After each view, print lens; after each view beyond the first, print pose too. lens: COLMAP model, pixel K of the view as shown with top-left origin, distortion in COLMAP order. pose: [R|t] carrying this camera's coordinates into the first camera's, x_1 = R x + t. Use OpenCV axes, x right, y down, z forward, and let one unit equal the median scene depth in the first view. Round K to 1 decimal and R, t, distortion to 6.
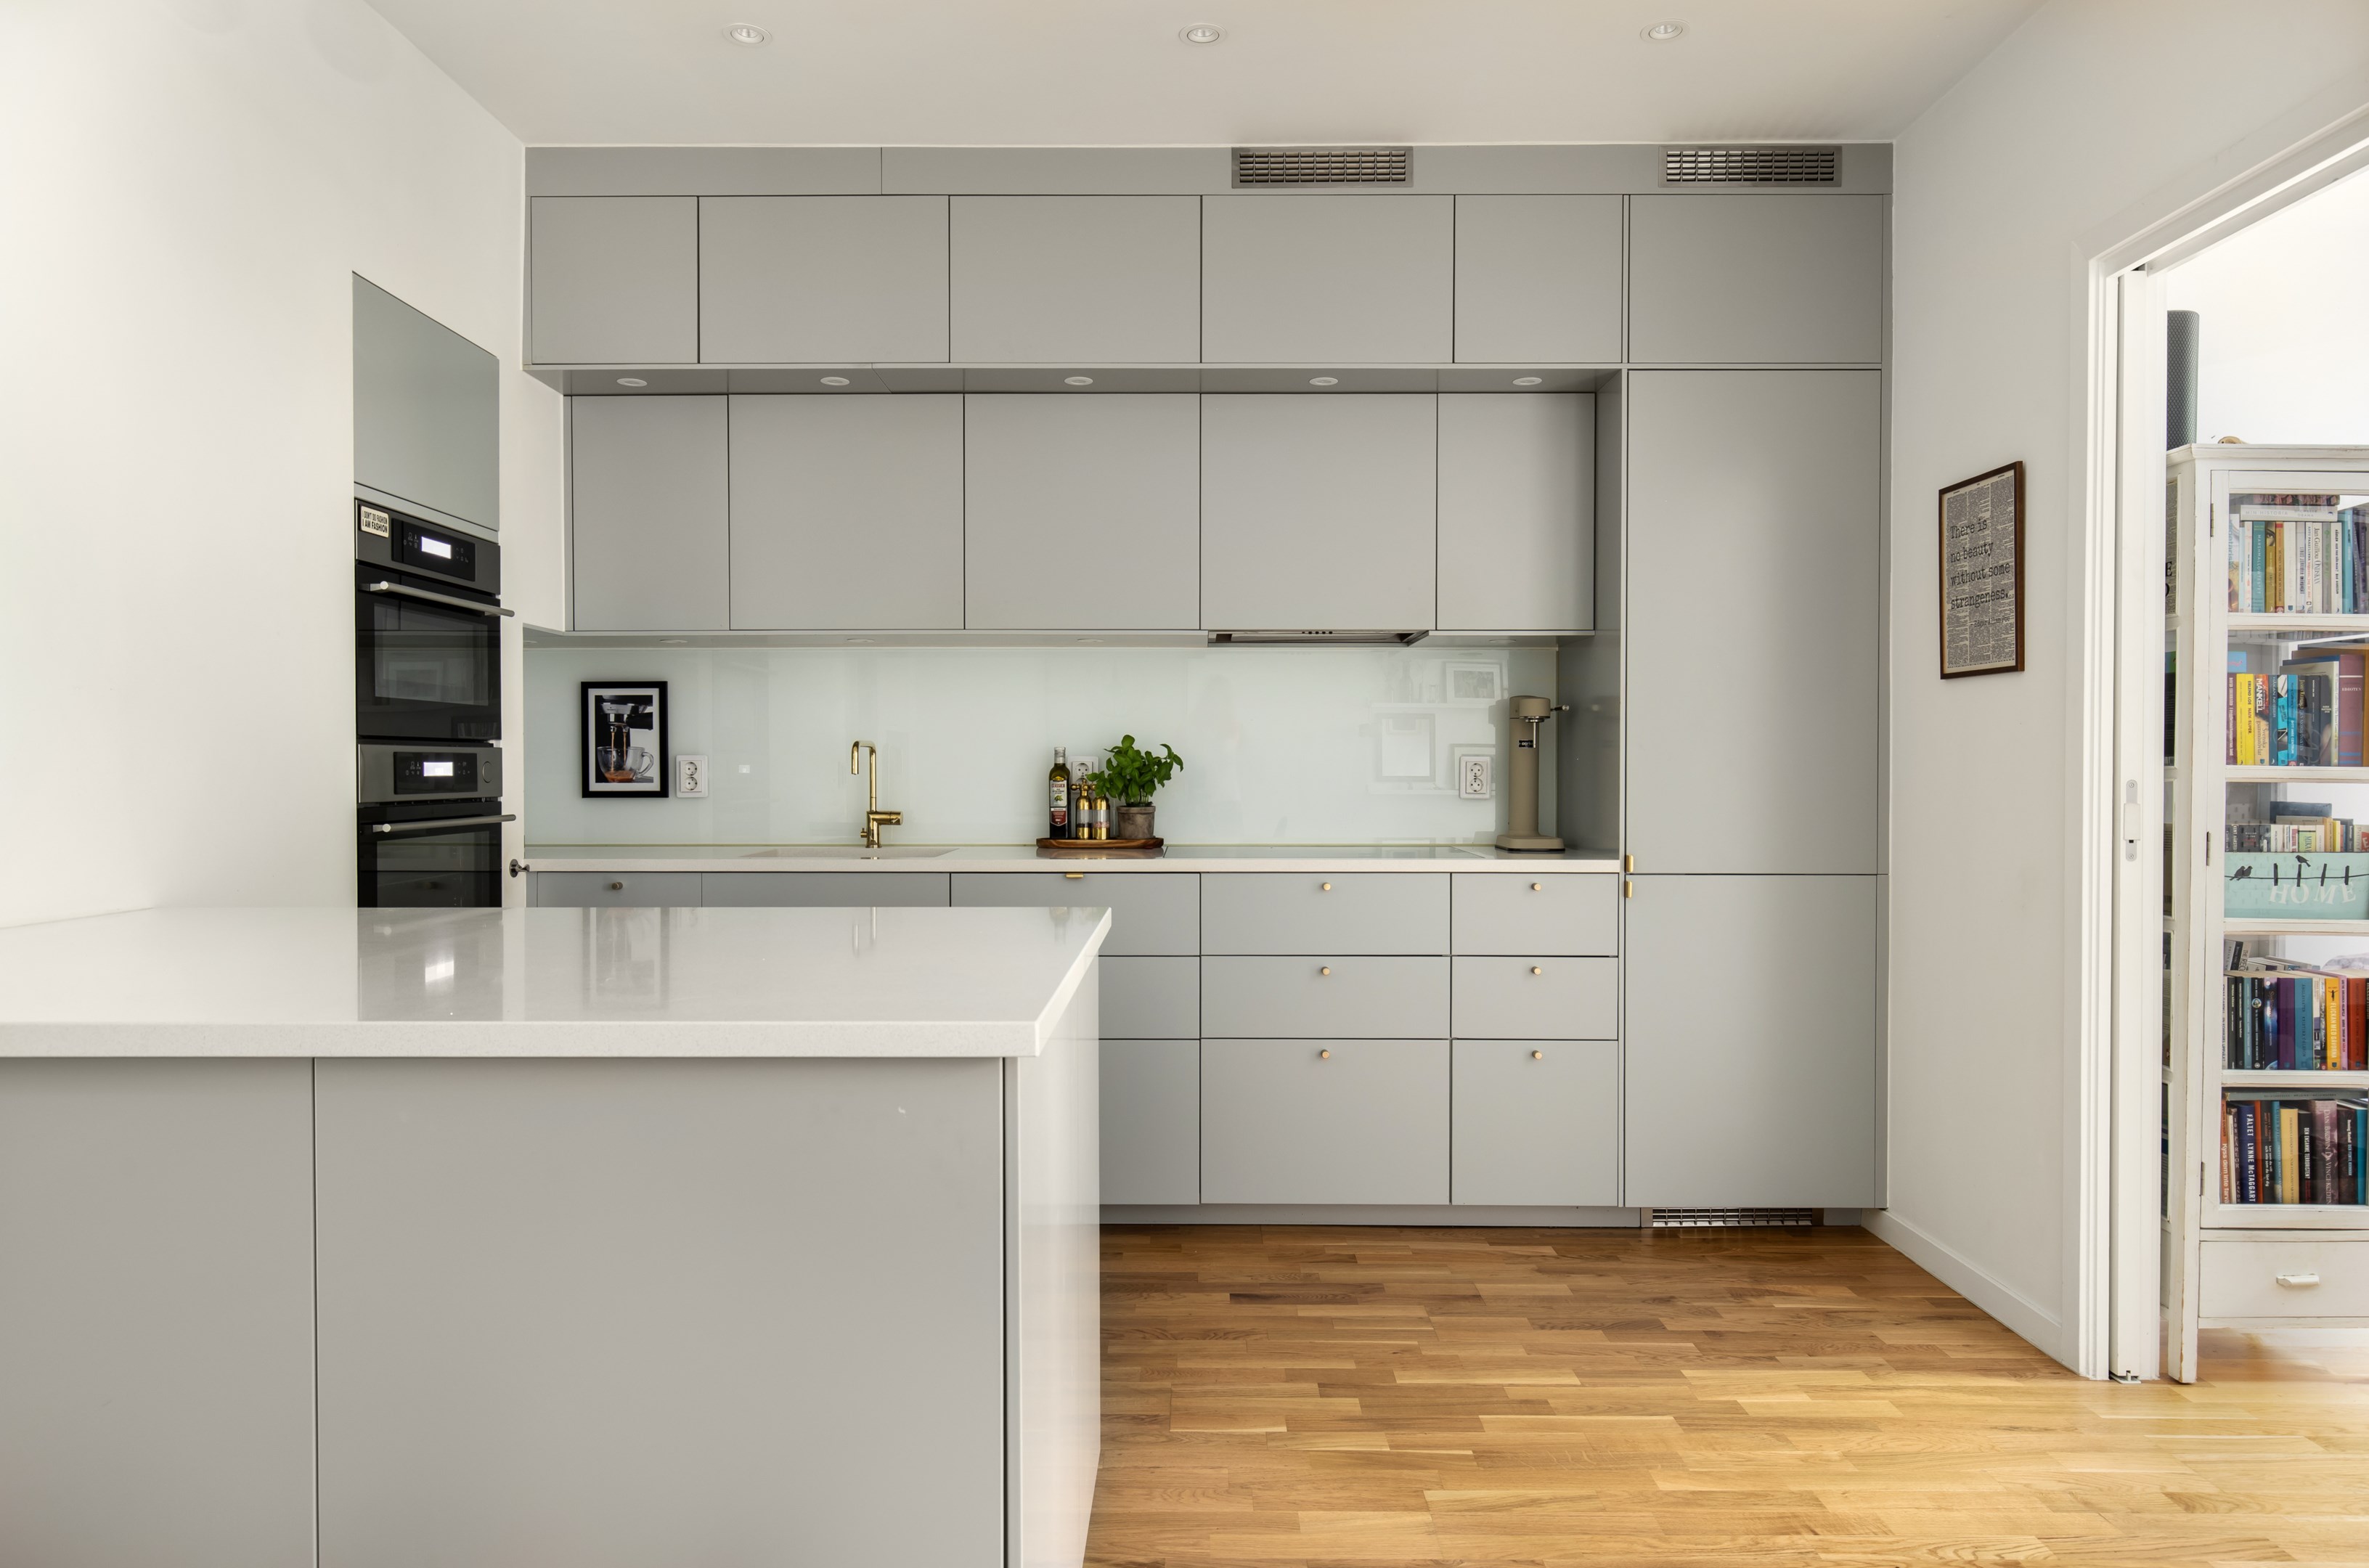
lens RADIAL K [[1482.8, 0, 1193.8], [0, 1482.8, 793.9], [0, 0, 1]] dist [0.000281, 0.000659]
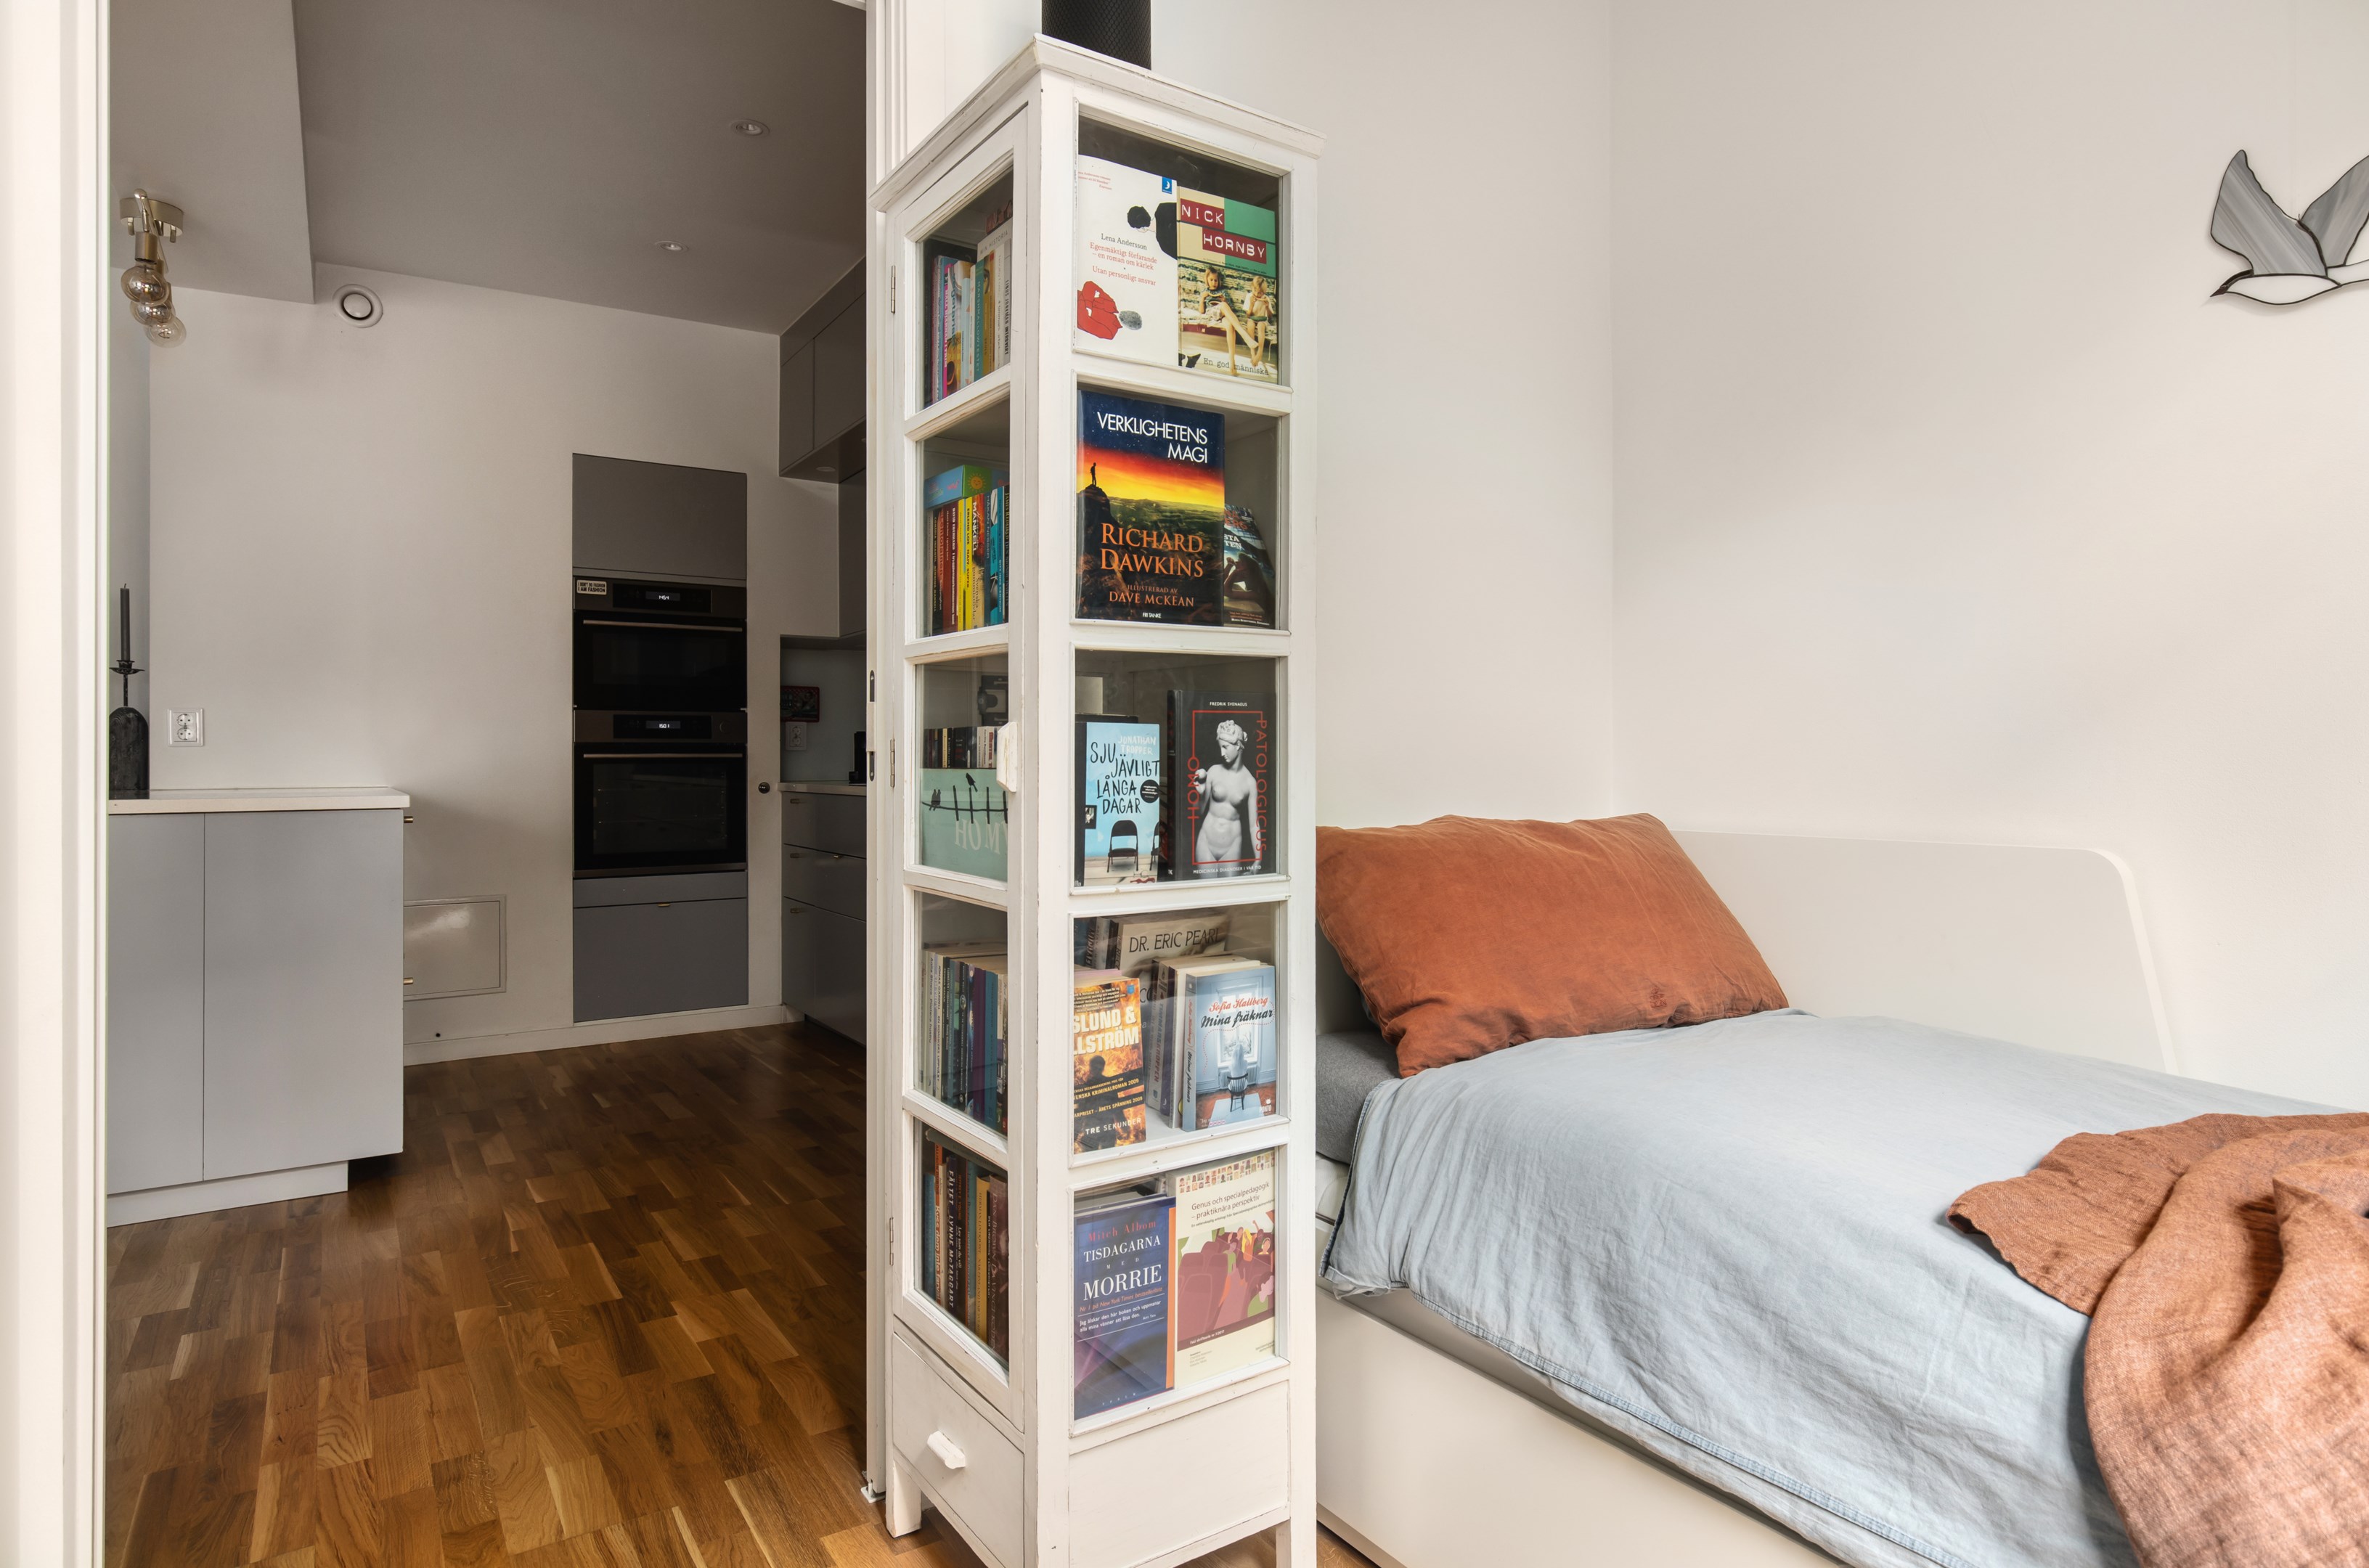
lens RADIAL K [[1332.4, 0, 1174.7], [0, 1332.4, 749.2], [0, 0, 1]] dist [0.020140, -0.002830]
pose [[0.535281, -0.010925, -0.844604, 0.987291], [-0.011537, 0.999729, -0.020243, 0.032243], [0.844596, 0.020580, 0.535009, 0.597739]]
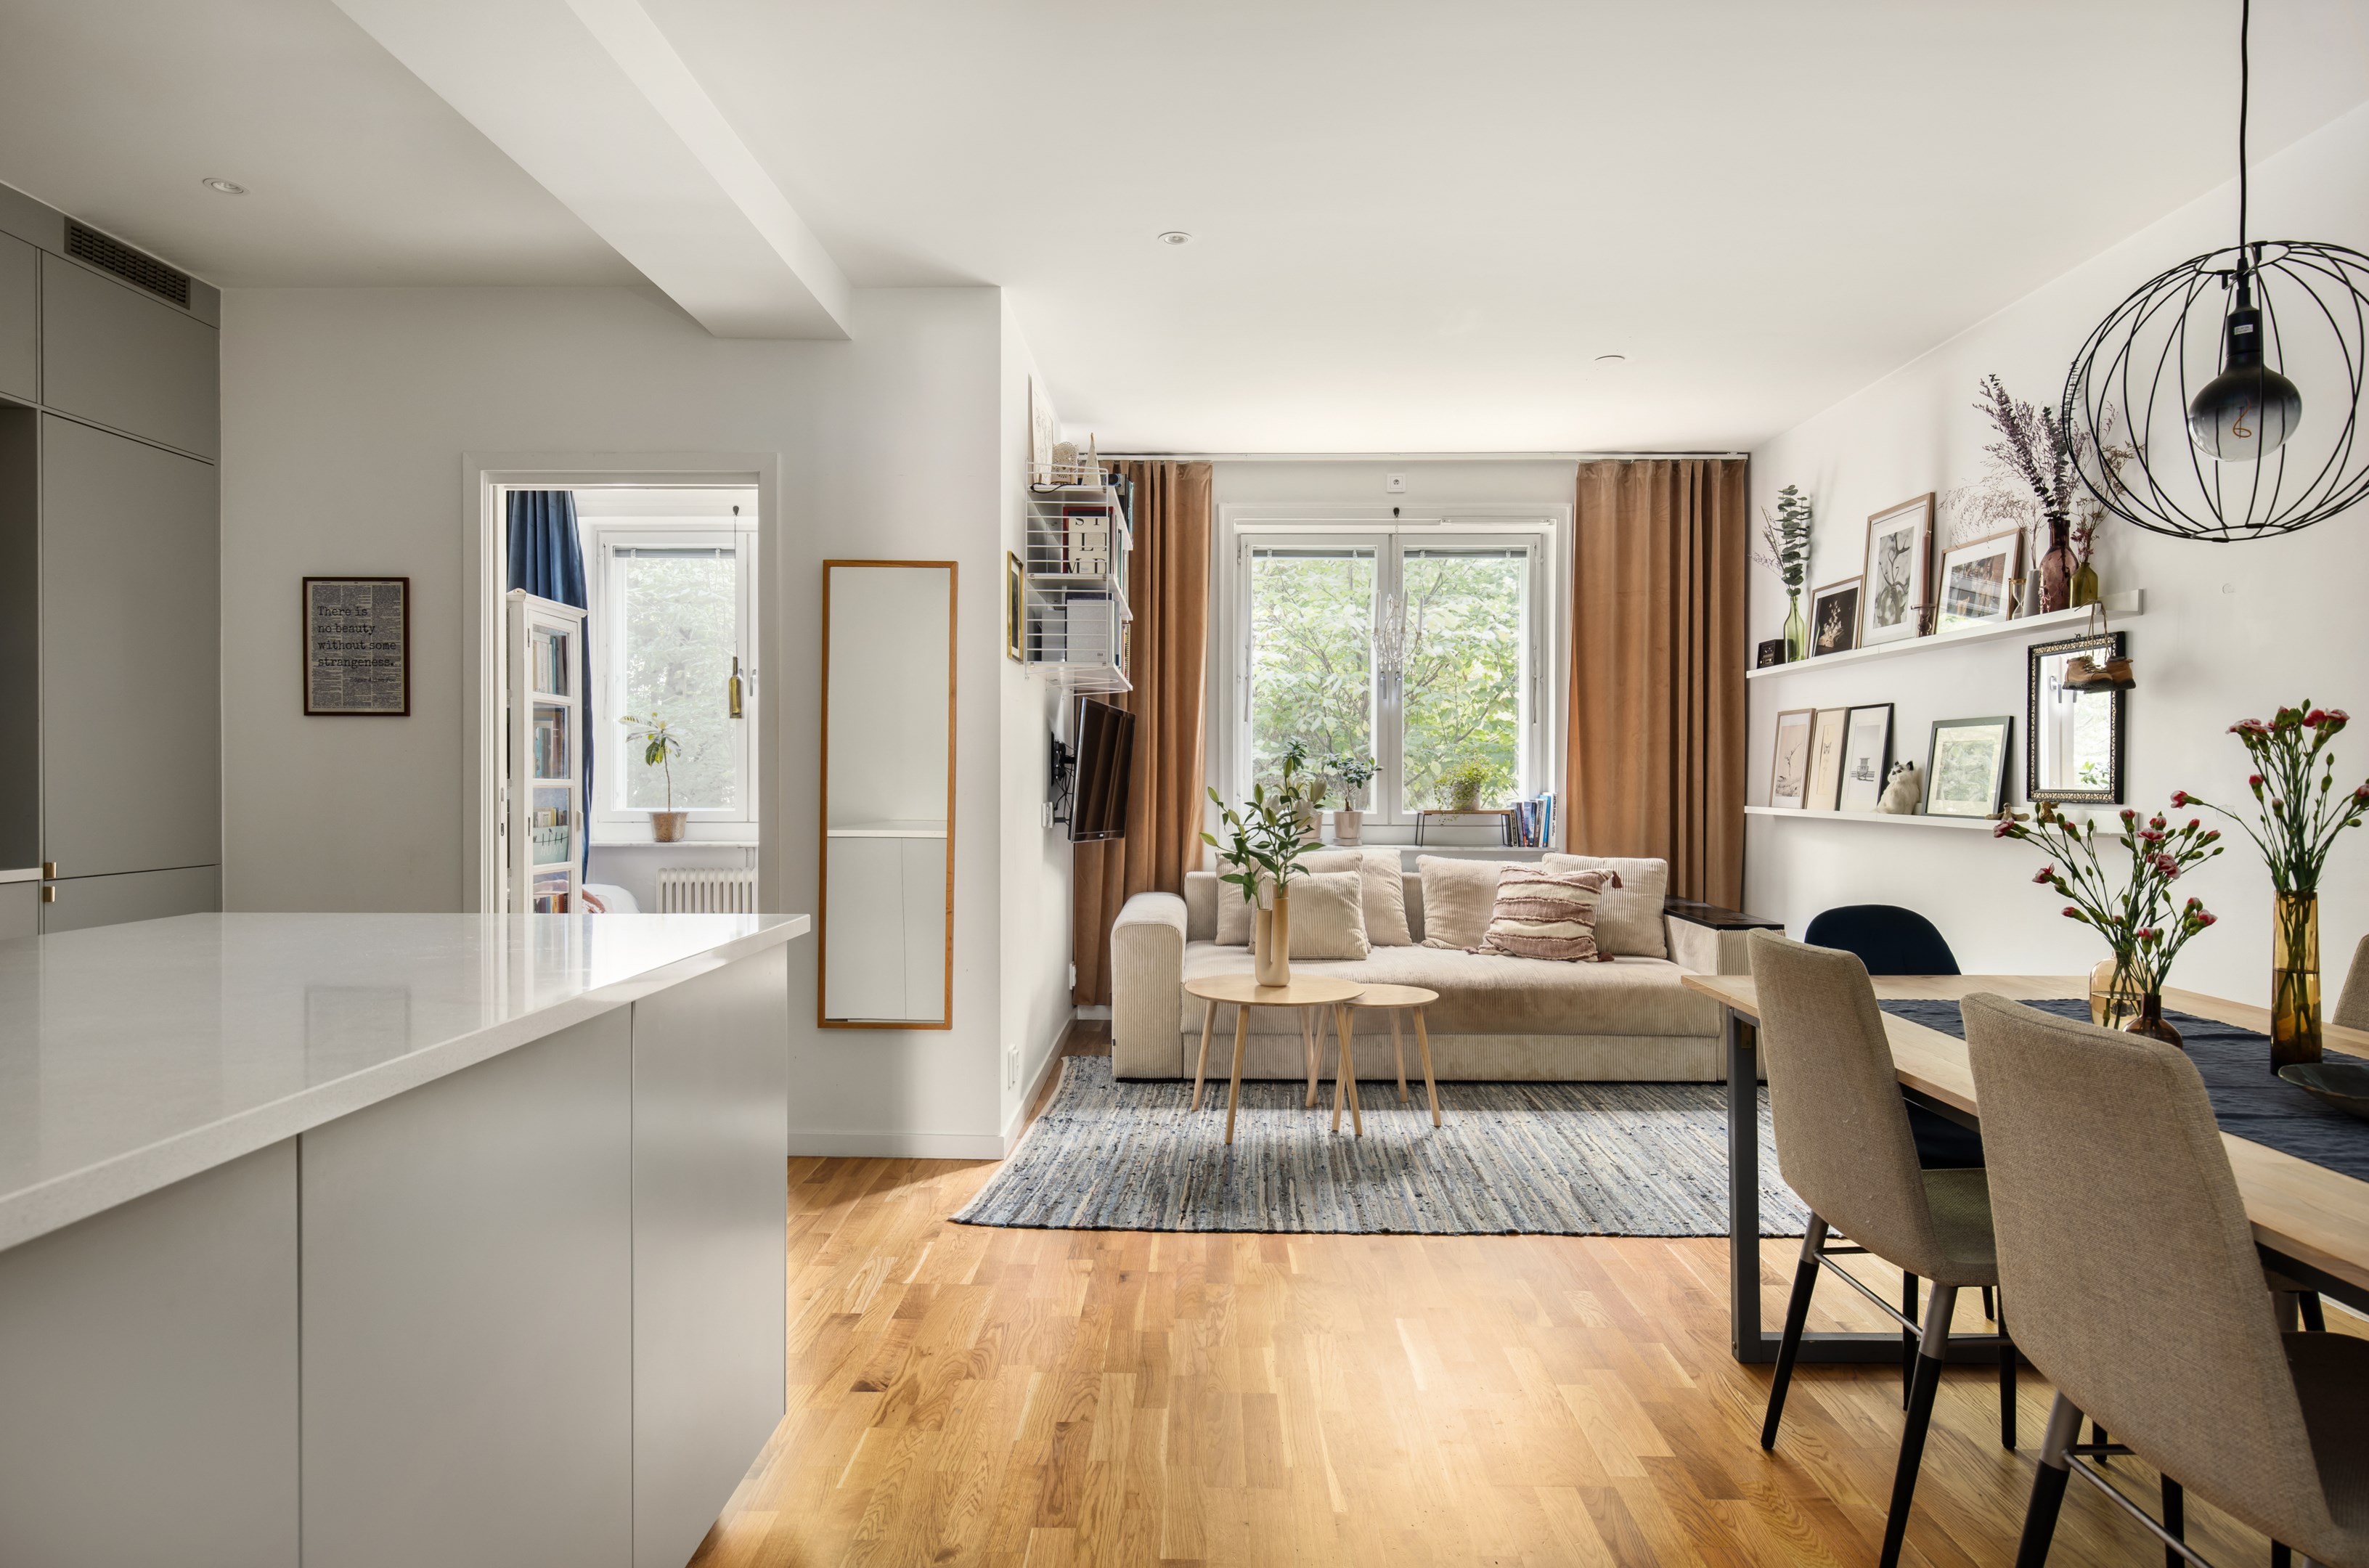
lens RADIAL K [[1332.4, 0, 1188.4], [0, 1332.4, 780.7], [0, 0, 1]] dist [0.020140, -0.002830]
pose [[0.009906, -0.005056, 0.999938, -0.680289], [0.017187, 0.999840, 0.004885, -0.008334], [-0.999803, 0.017138, 0.009991, 0.164133]]
